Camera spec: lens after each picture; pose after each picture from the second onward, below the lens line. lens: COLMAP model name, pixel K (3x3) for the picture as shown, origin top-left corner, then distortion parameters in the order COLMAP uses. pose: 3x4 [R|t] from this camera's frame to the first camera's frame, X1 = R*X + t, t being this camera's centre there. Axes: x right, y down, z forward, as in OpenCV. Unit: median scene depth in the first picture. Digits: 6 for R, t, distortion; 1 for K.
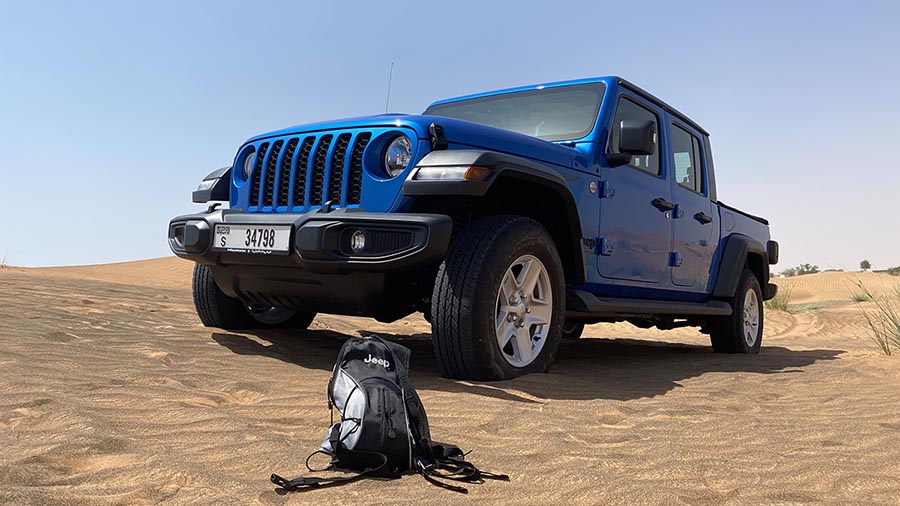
lens RADIAL K [[679.6, 0, 450.0], [0, 679.6, 253.0], [0, 0, 1]] dist [0.009543, 0.002204]
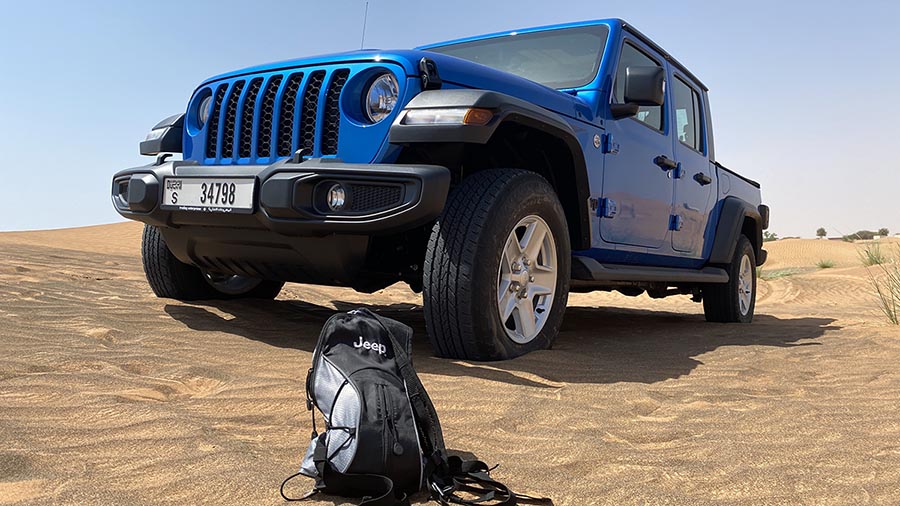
lens RADIAL K [[679.6, 0, 450.0], [0, 679.6, 253.0], [0, 0, 1]] dist [0.009543, 0.002204]
pose [[0.998776, 0.000331, 0.049470, -0.031757], [-0.002732, 0.998821, 0.048468, 0.009278], [-0.049396, -0.048544, 0.997599, 0.132417]]
